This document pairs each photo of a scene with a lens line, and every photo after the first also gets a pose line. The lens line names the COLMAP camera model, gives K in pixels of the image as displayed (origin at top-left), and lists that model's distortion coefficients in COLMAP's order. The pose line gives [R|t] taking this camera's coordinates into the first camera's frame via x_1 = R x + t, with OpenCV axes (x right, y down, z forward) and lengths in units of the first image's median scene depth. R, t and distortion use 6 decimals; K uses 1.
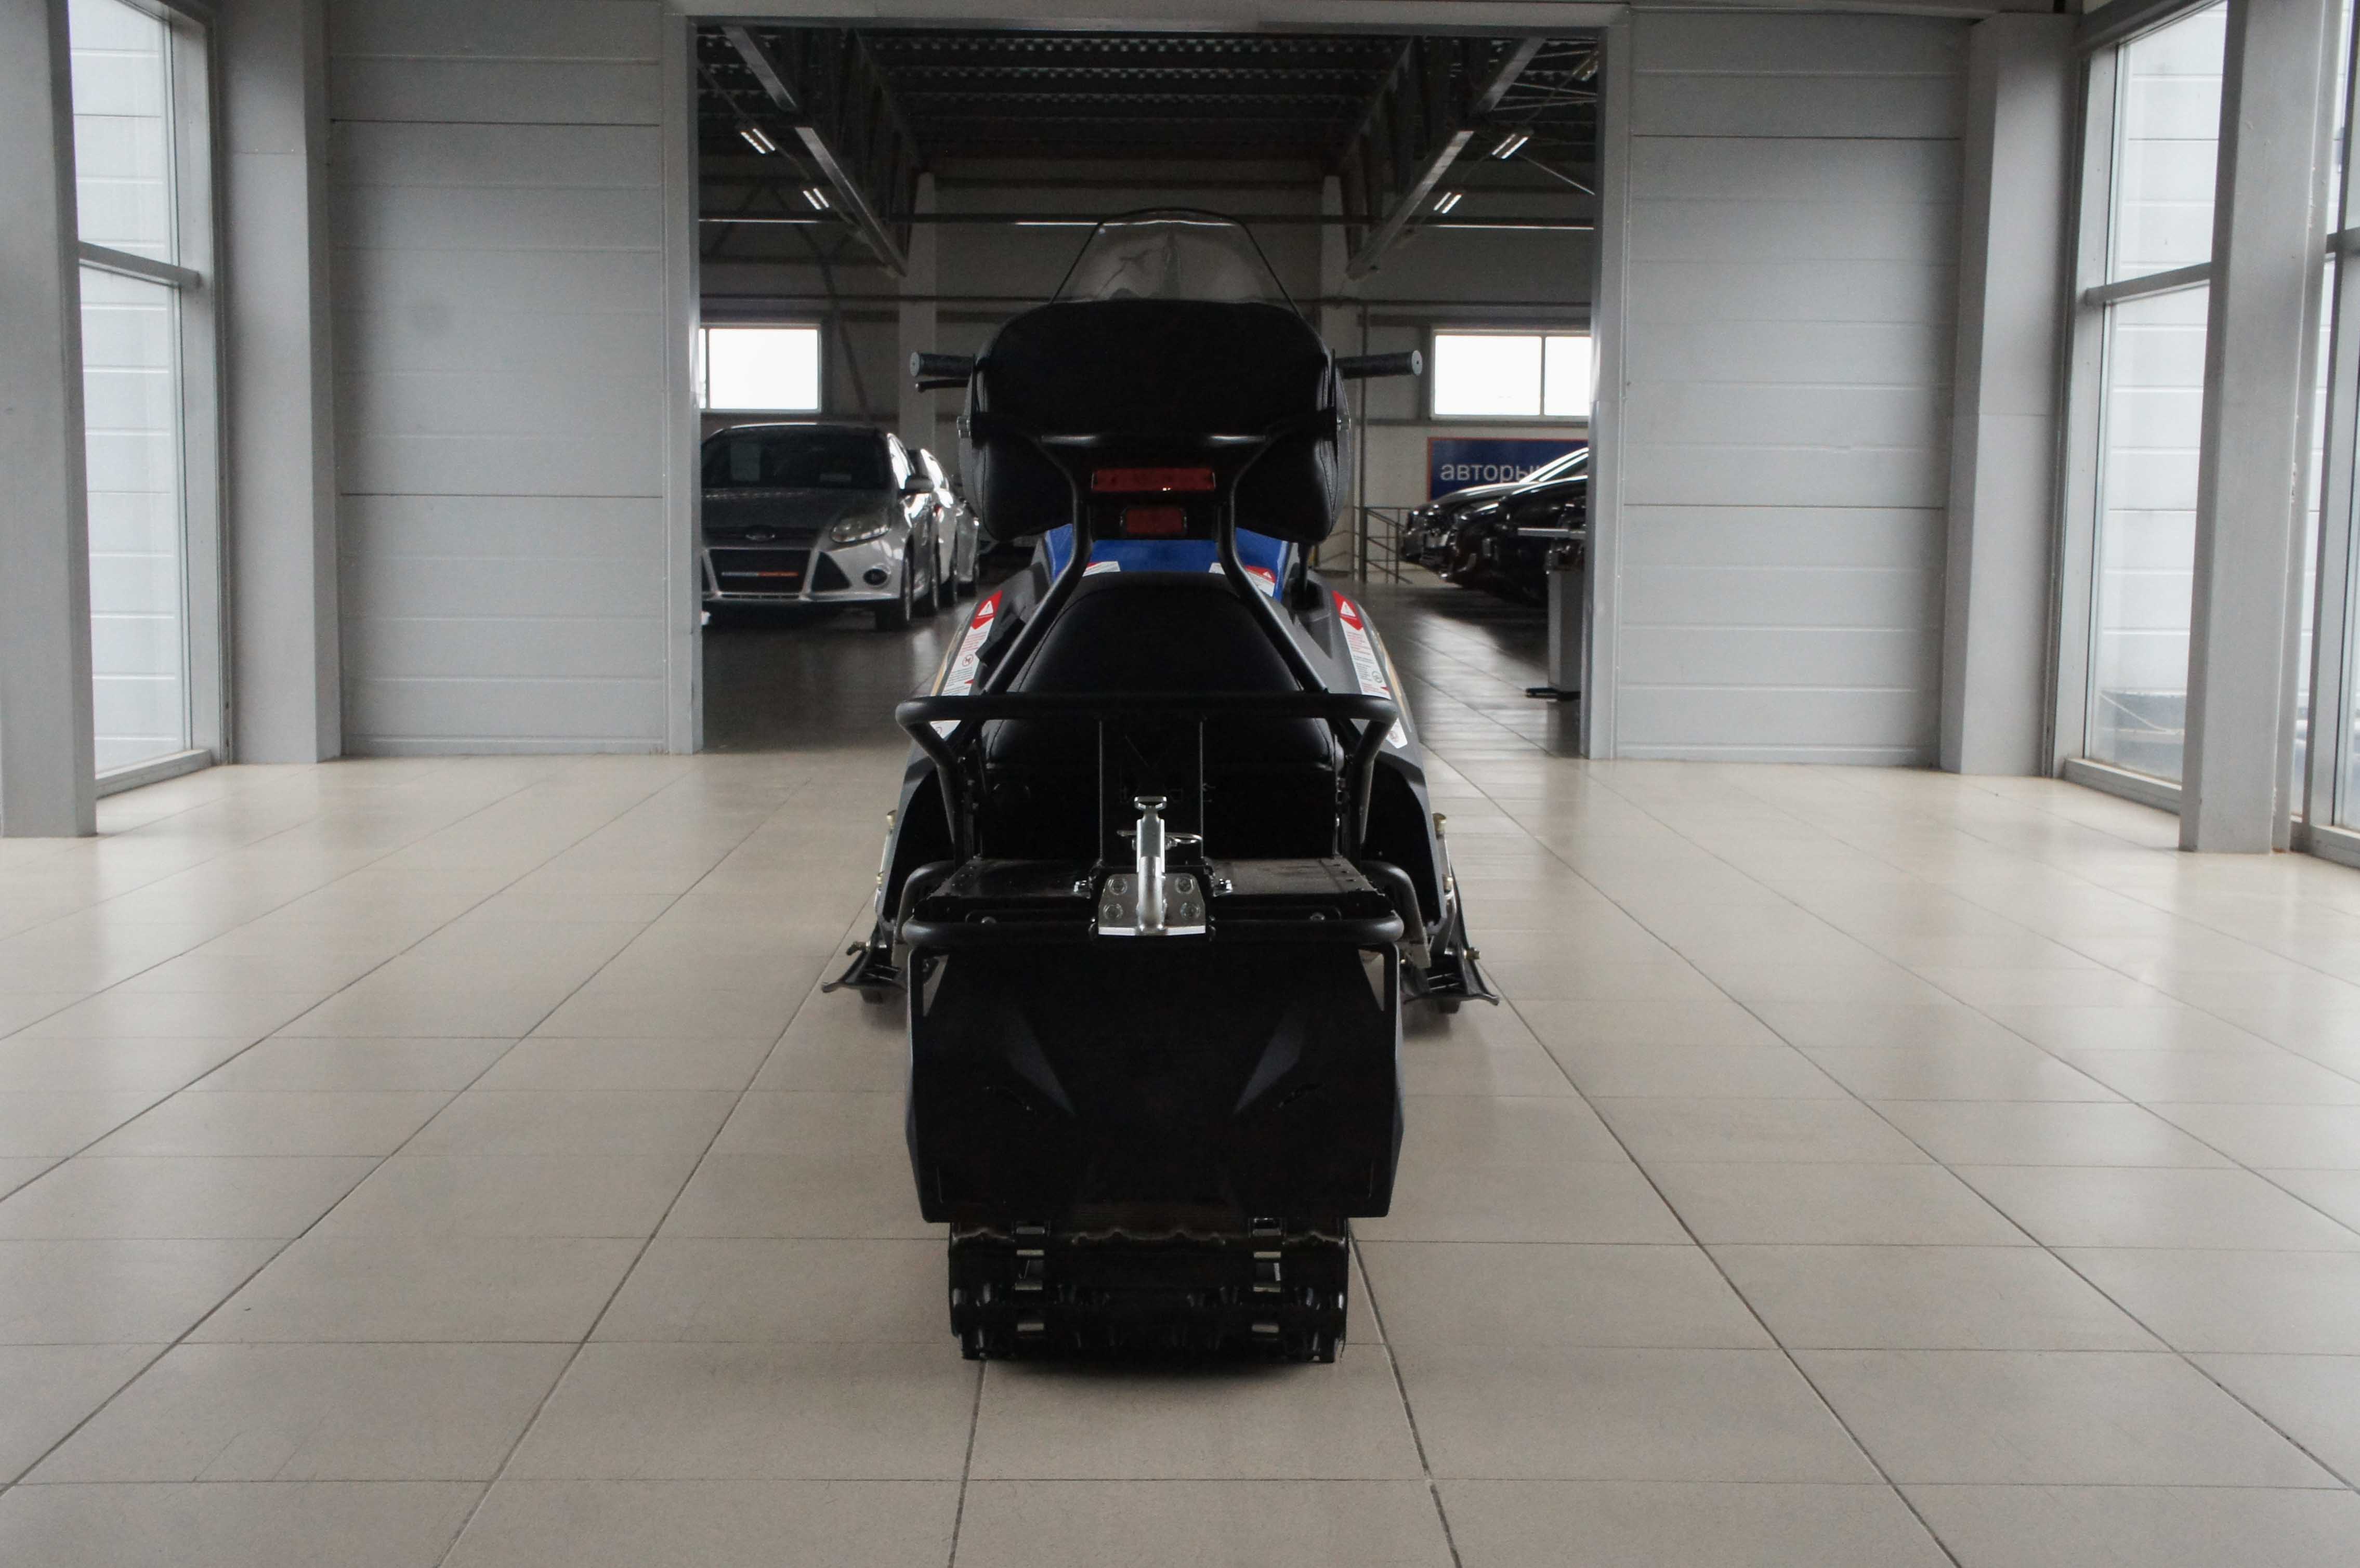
lens RADIAL K [[2713.1, 0, 1129.3], [0, 2713.1, 787.6], [0, 0, 1]] dist [0.008762, -0.034537]
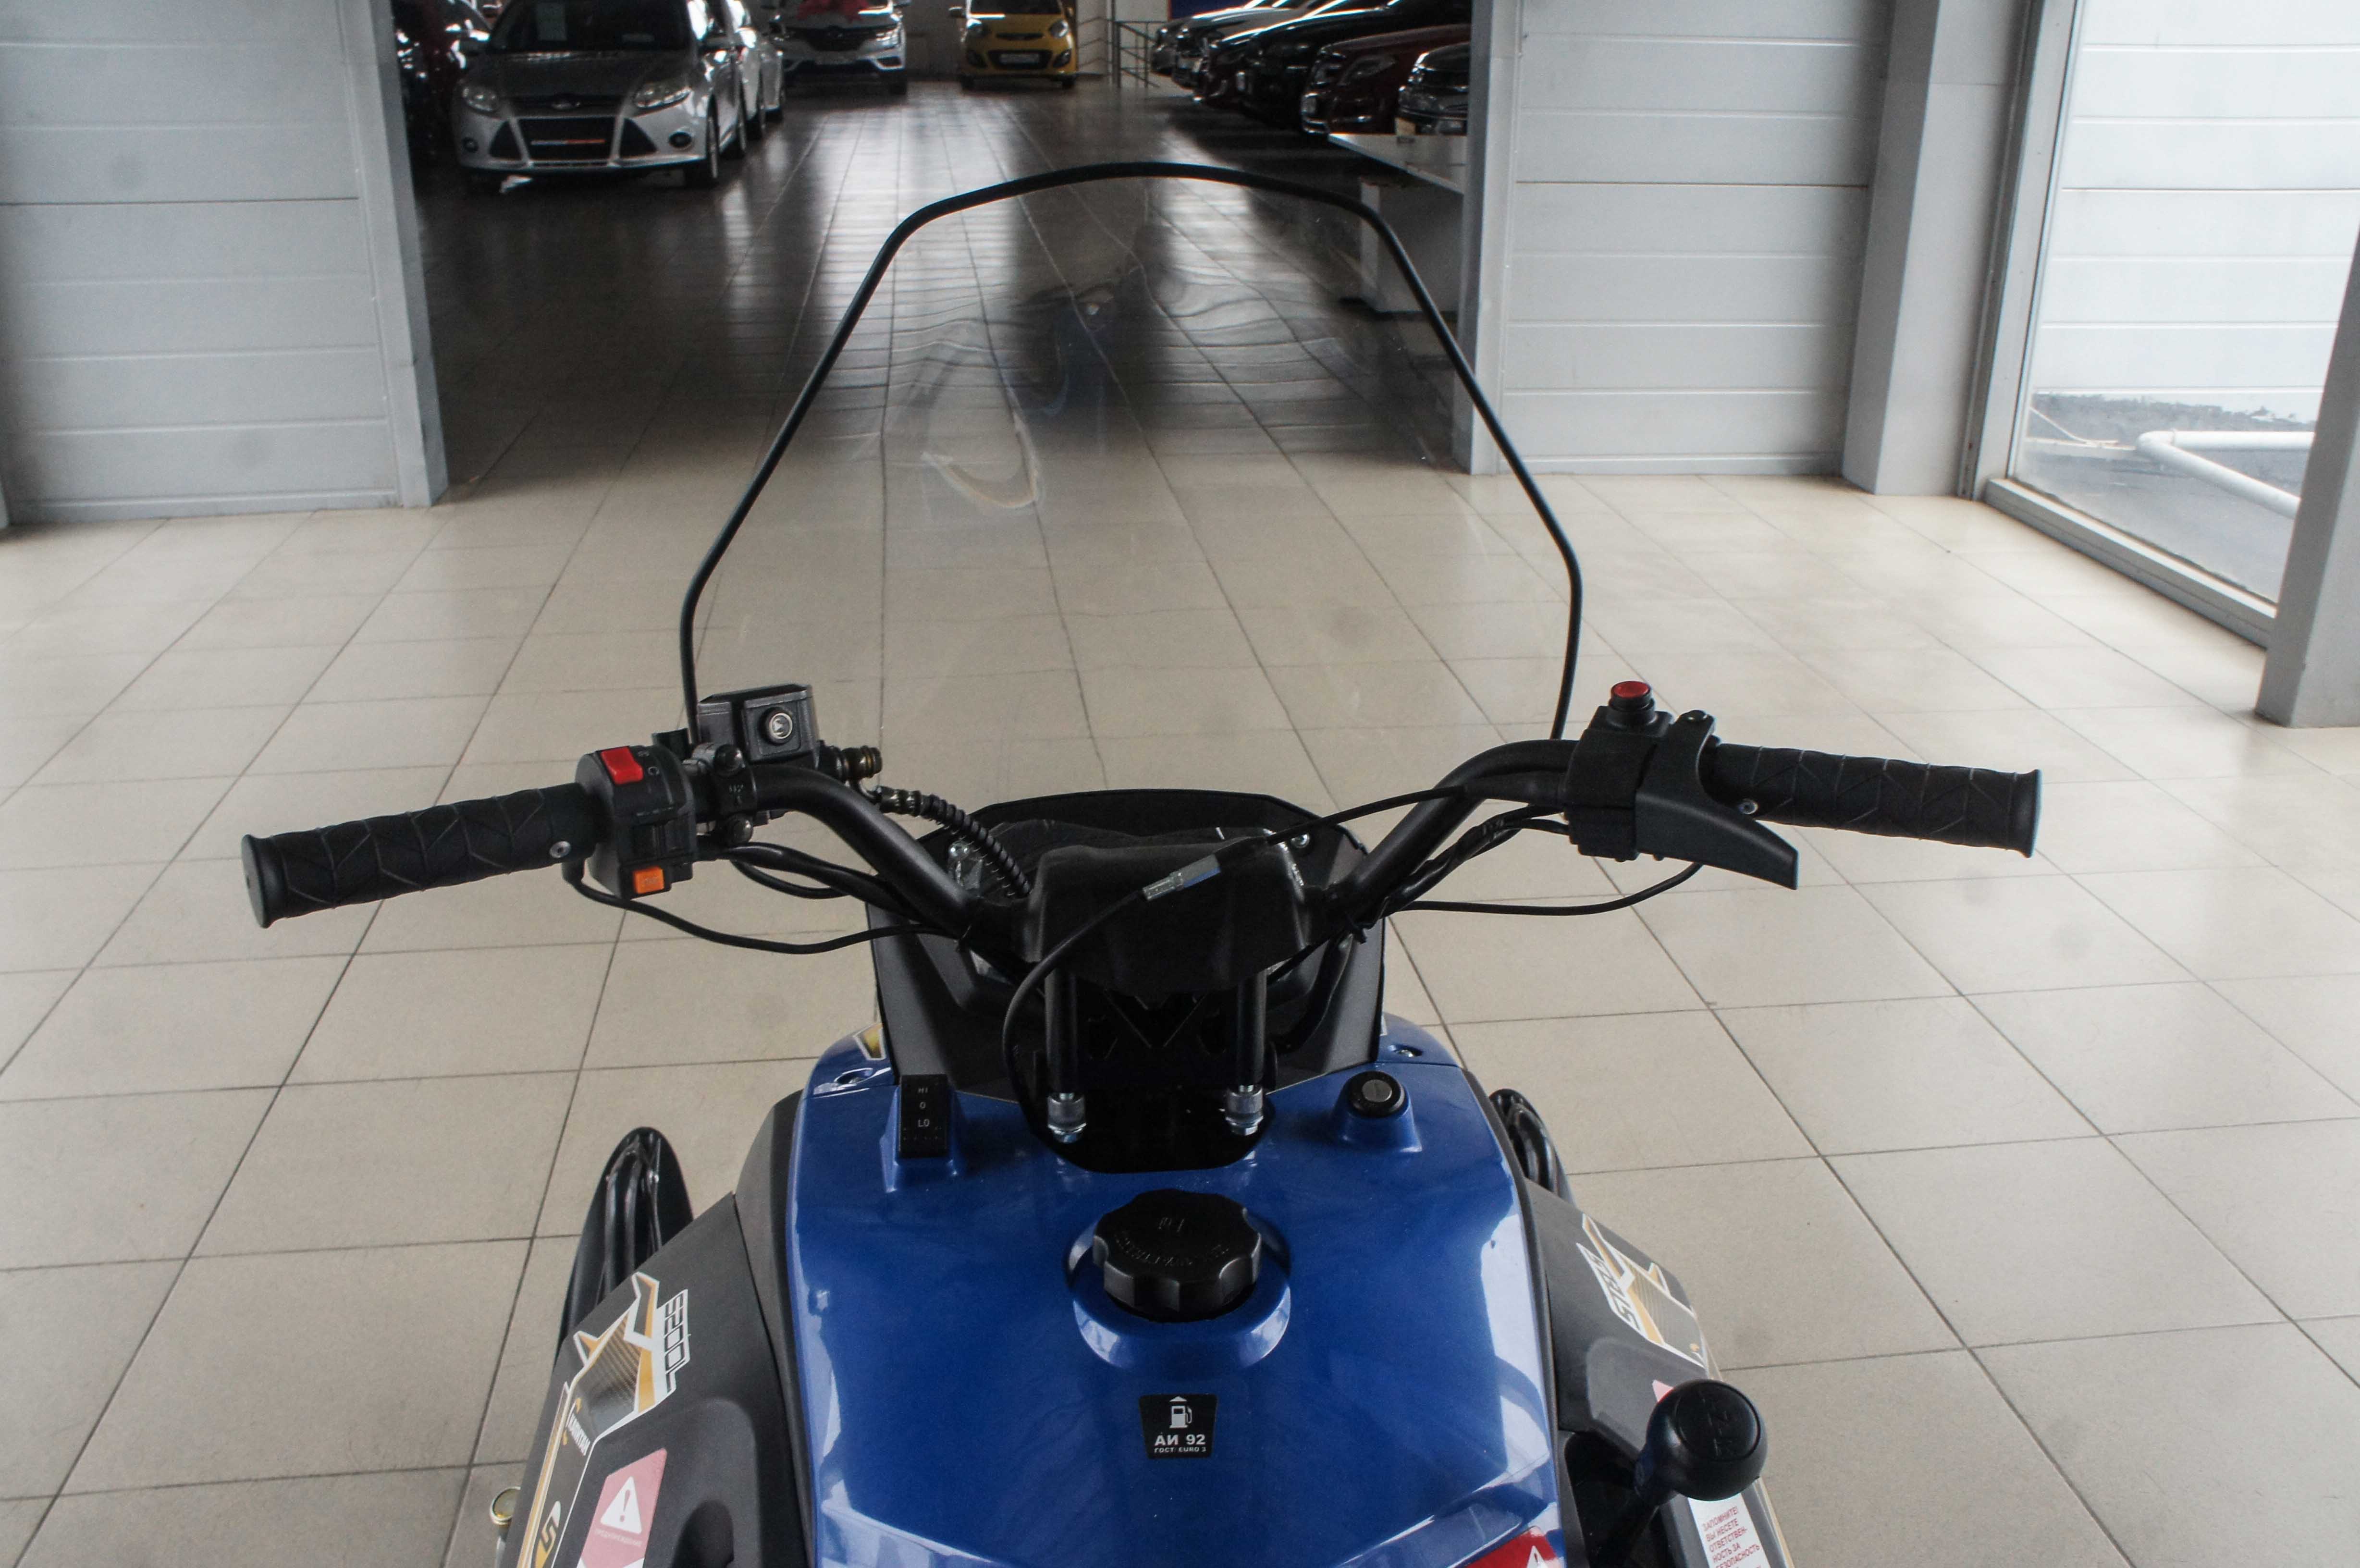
lens RADIAL K [[2024.1, 0, 1141.4], [0, 2024.1, 784.8], [0, 0, 1]] dist [-0.182147, 0.266266]
pose [[0.994151, -0.047314, 0.097083, -0.002206], [0.018385, 0.959950, 0.279569, -0.049391], [-0.106422, -0.276149, 0.955205, 0.181199]]
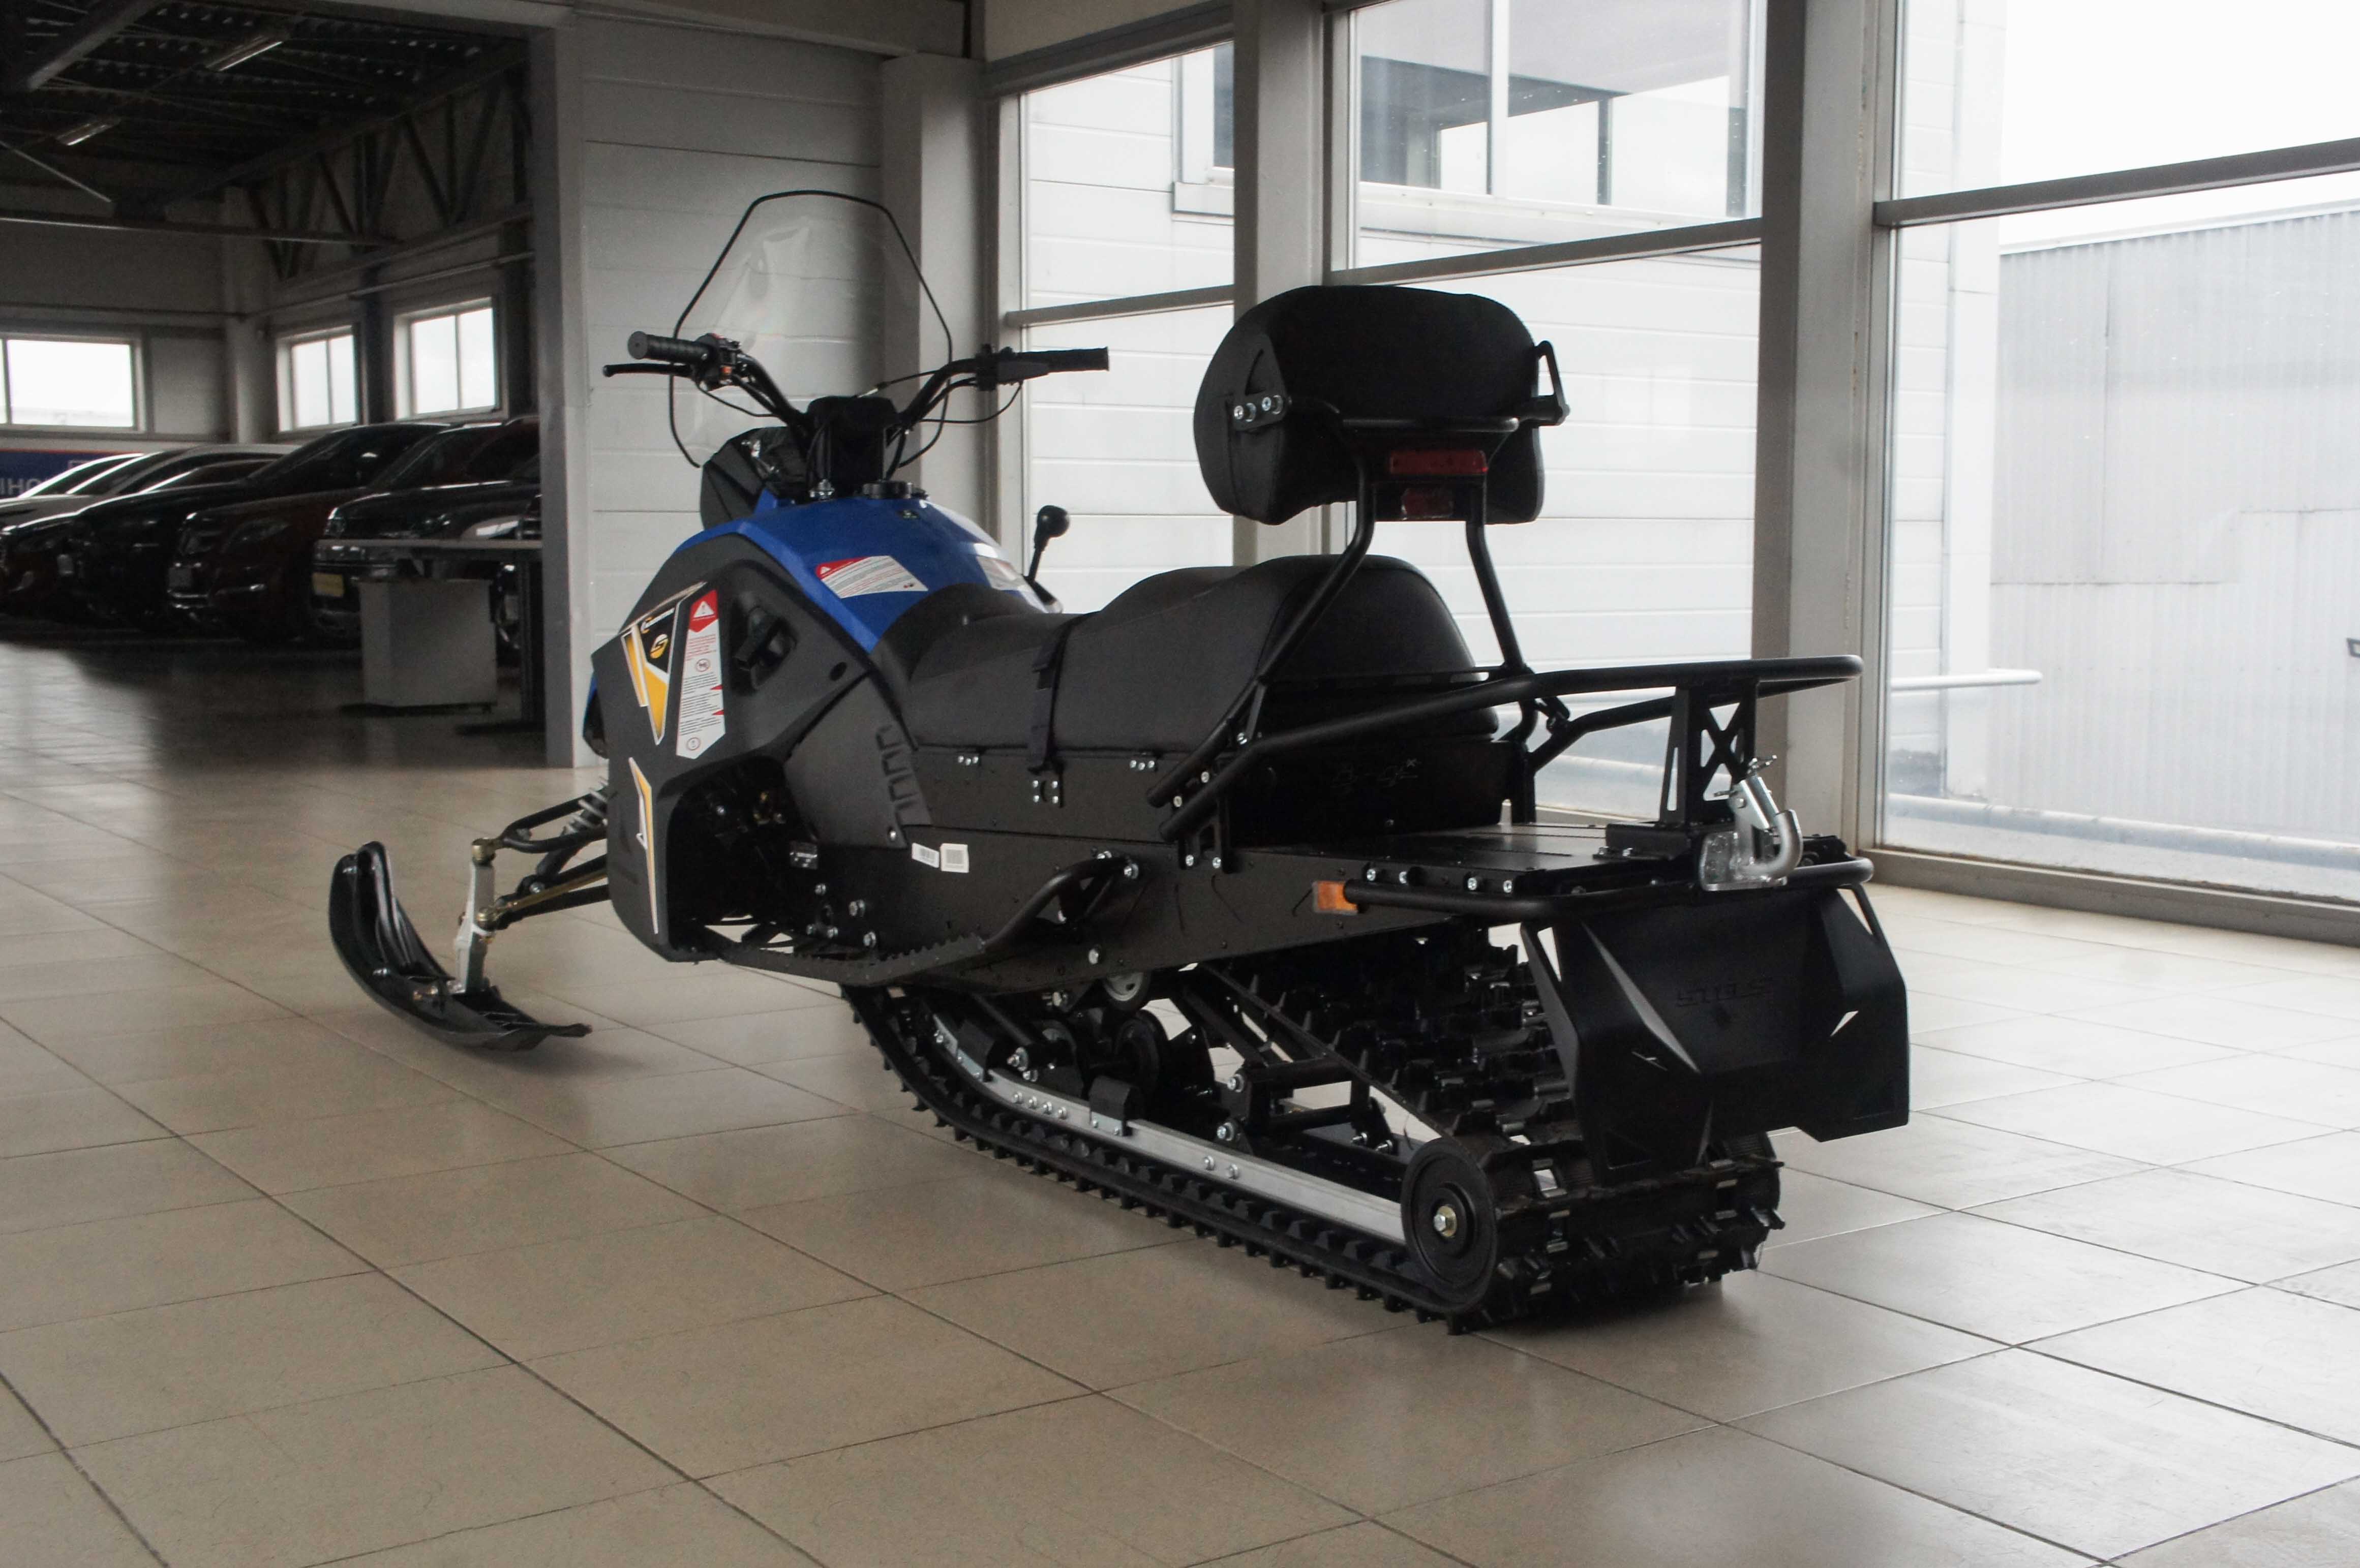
lens RADIAL K [[2713.0, 0, 1129.3], [0, 2713.0, 787.6], [0, 0, 1]] dist [0.008762, -0.034537]
pose [[0.832337, -0.055441, 0.551490, -0.103062], [0.059192, 0.998186, 0.011012, -0.001437], [-0.551100, 0.023479, 0.834109, 0.033552]]
